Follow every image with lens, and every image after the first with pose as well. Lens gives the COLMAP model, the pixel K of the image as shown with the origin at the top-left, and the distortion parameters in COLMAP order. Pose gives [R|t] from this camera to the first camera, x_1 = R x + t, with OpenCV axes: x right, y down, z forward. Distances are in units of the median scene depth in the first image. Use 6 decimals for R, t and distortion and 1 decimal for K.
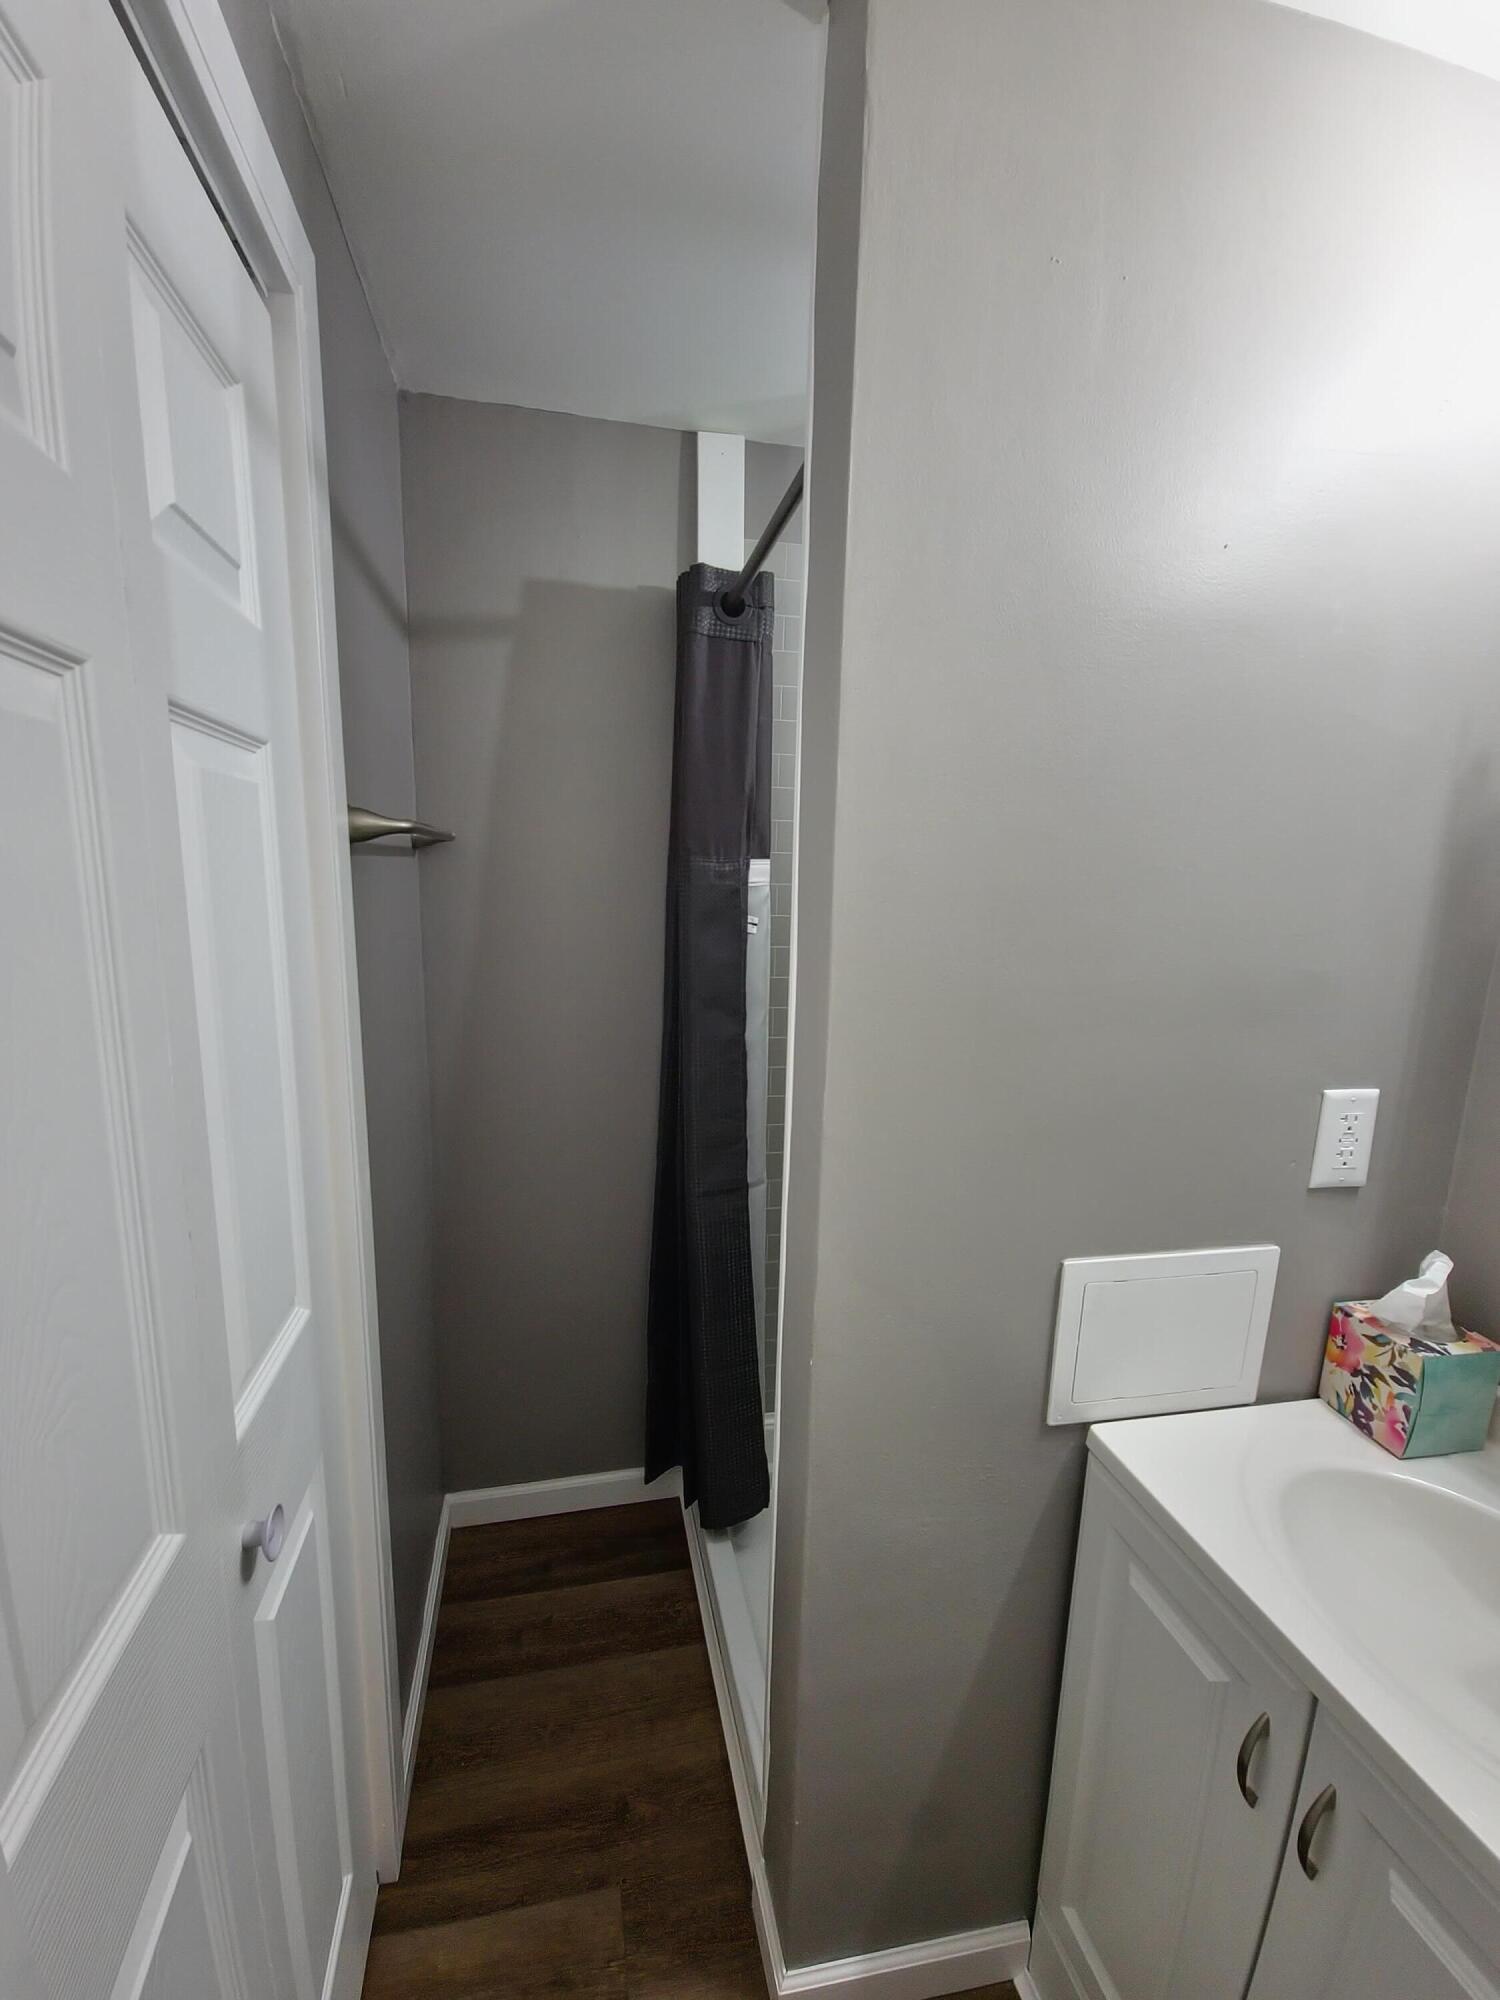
lens RADIAL K [[822.1, 0, 736.4], [0, 822.1, 1019.5], [0, 0, 1]] dist [0.001682, -0.003702]
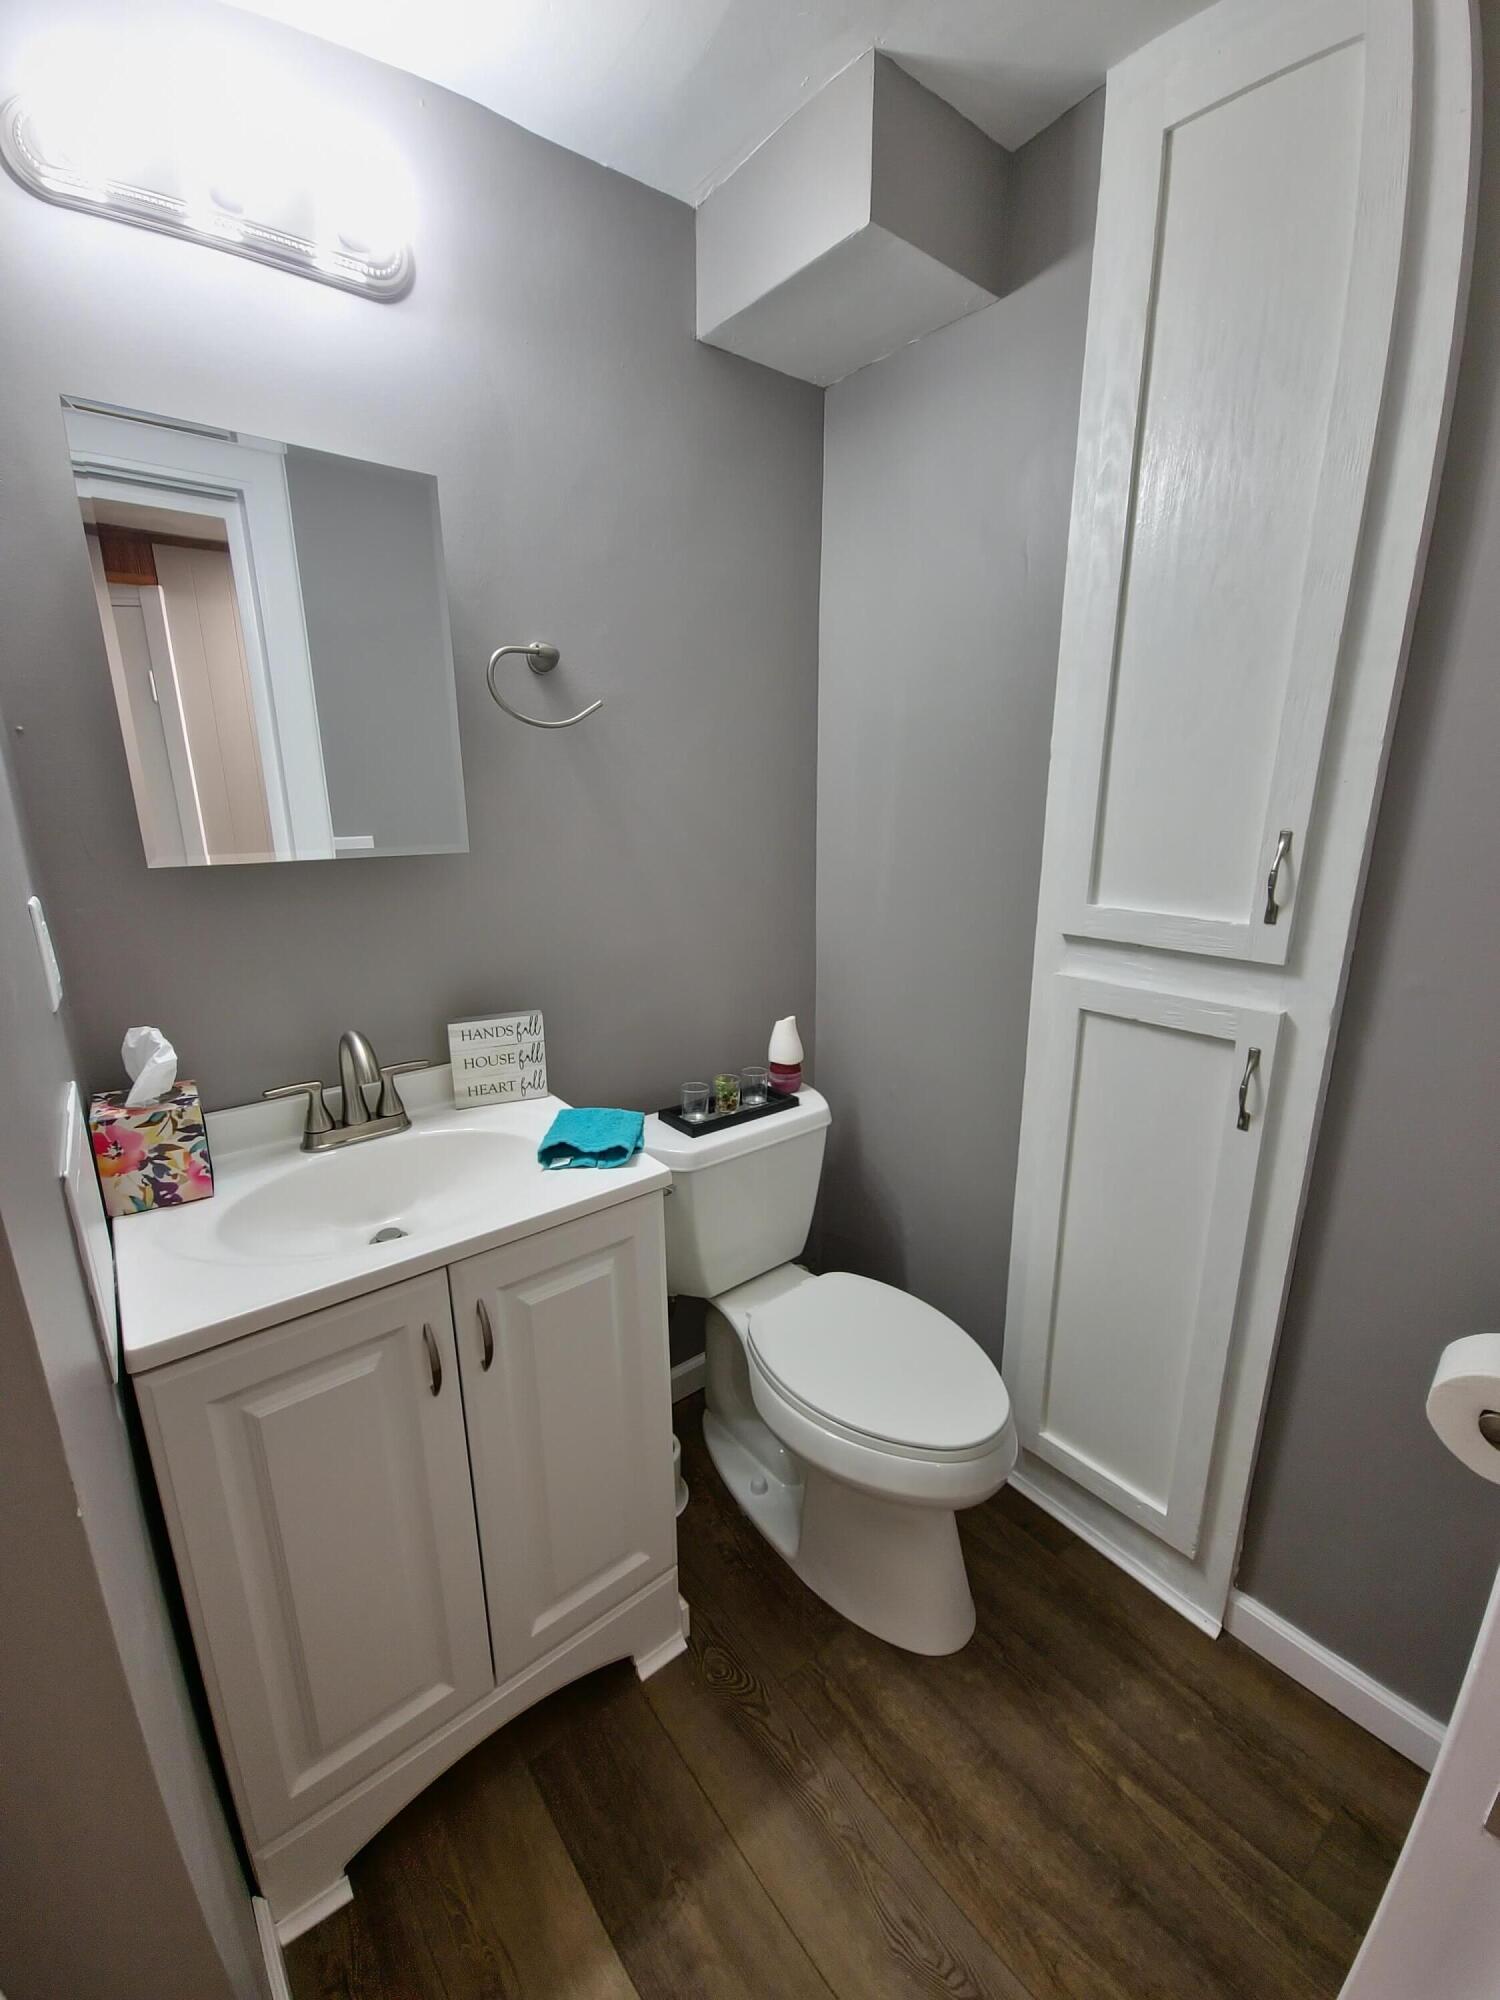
lens RADIAL K [[822.1, 0, 743.0], [0, 822.1, 997.6], [0, 0, 1]] dist [0.001682, -0.003702]
pose [[-0.446124, -0.247554, 0.860053, -0.440017], [0.152815, 0.925801, 0.345747, -0.011065], [-0.881828, 0.285674, -0.375192, 0.671613]]
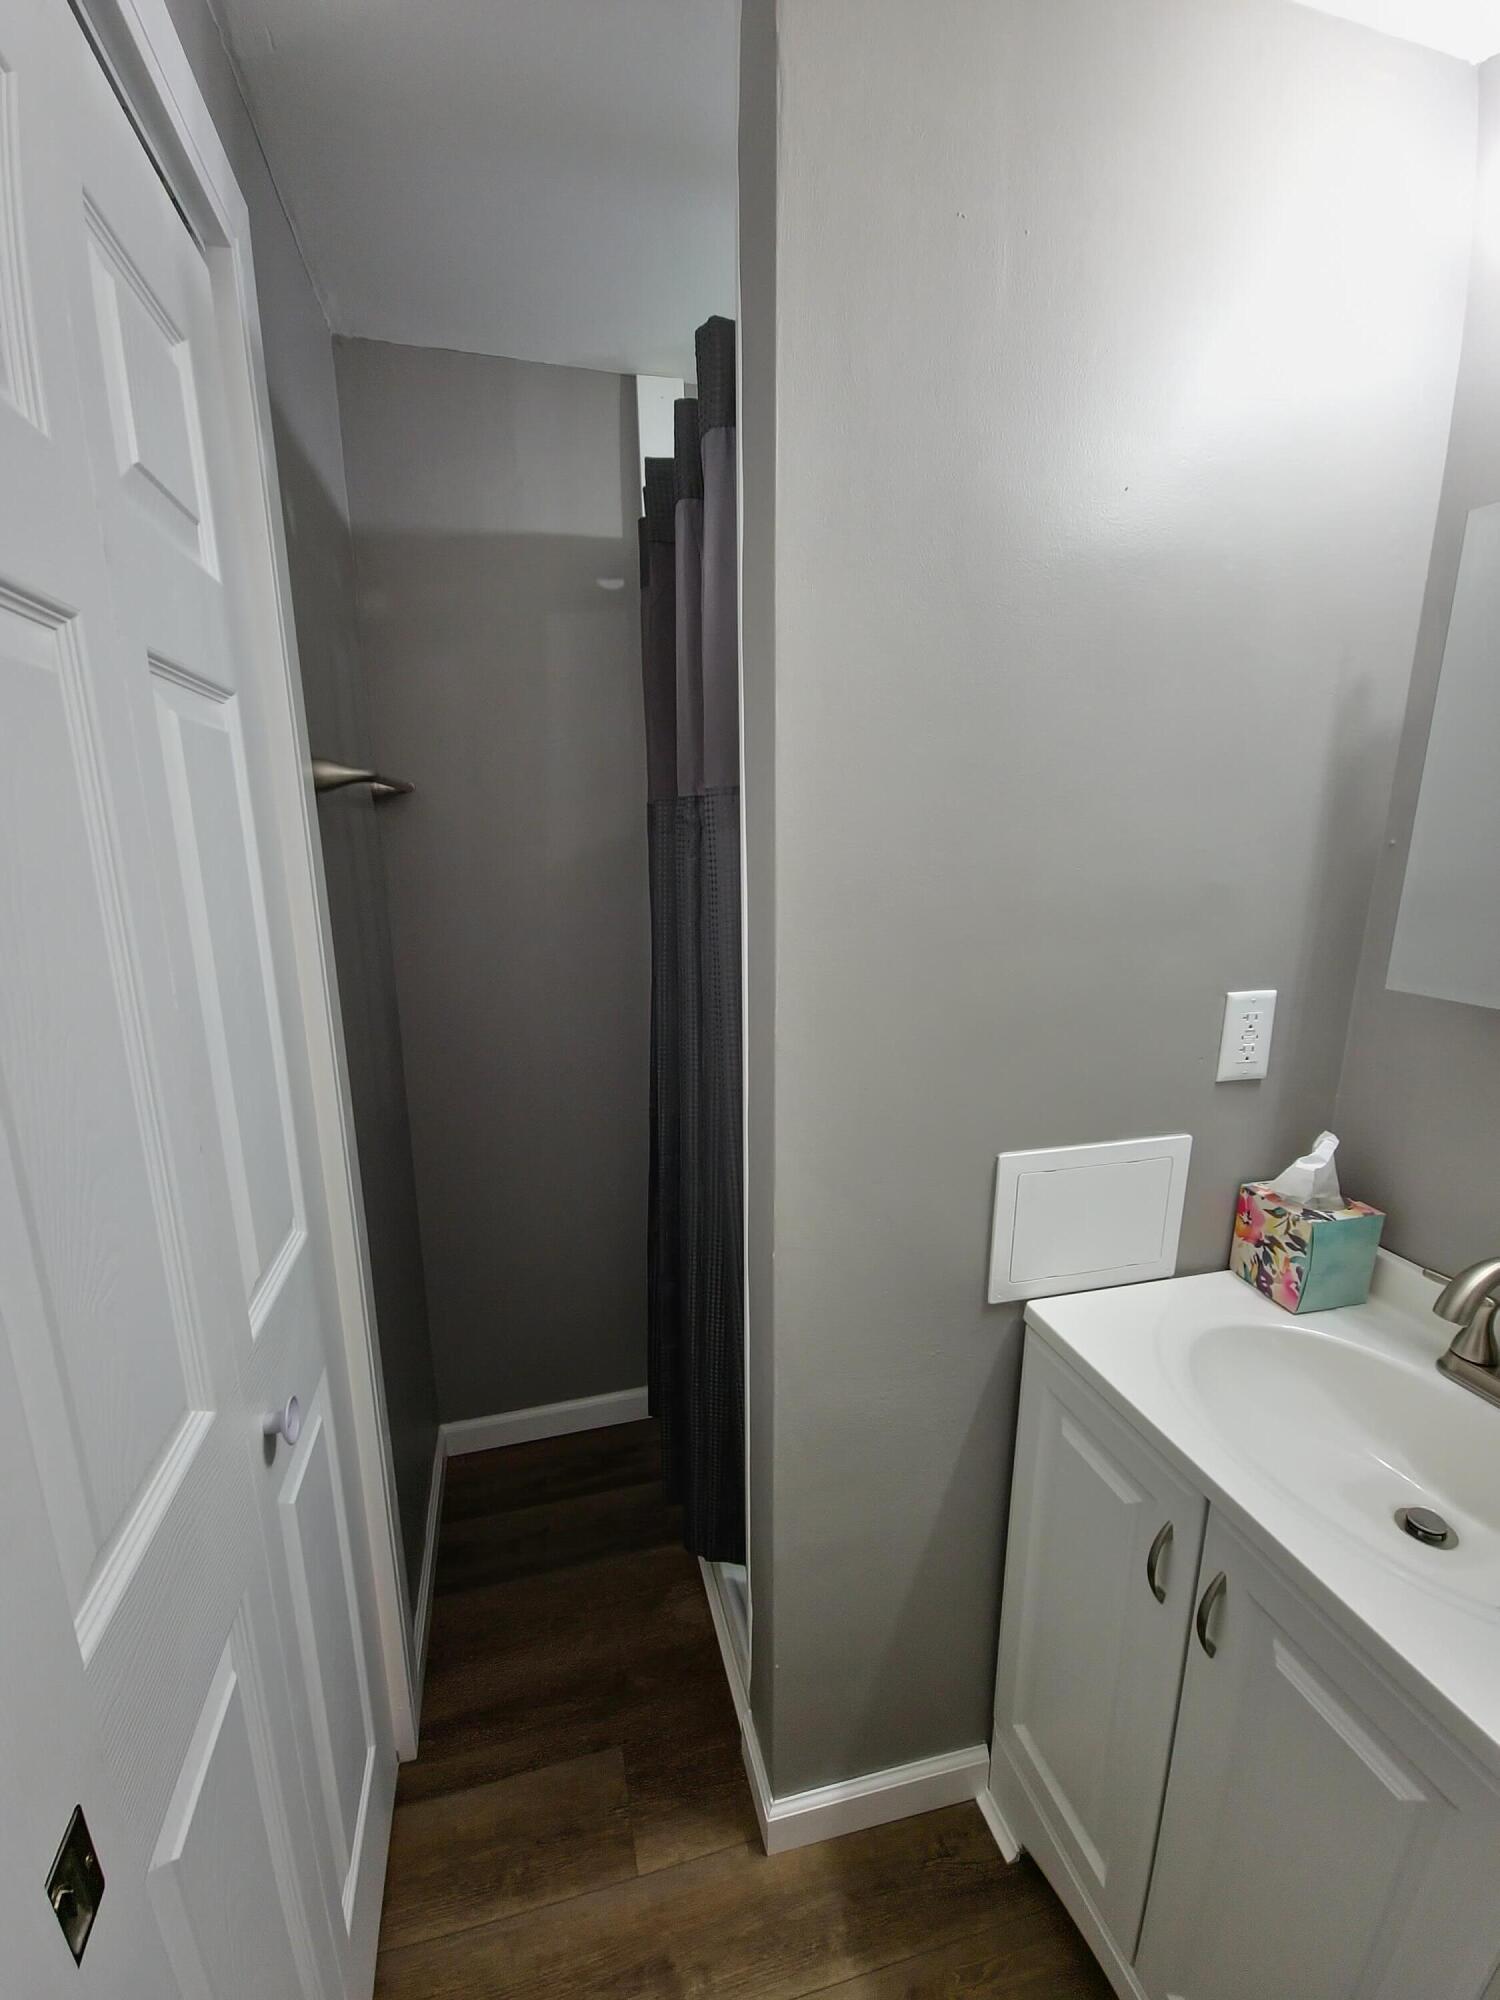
lens RADIAL K [[822.1, 0, 739.0], [0, 822.1, 1016.3], [0, 0, 1]] dist [0.001682, -0.003702]
pose [[0.998424, -0.038973, 0.040377, 0.011679], [0.036928, 0.998056, 0.050208, 0.037857], [-0.042256, -0.048638, 0.997922, -0.078072]]
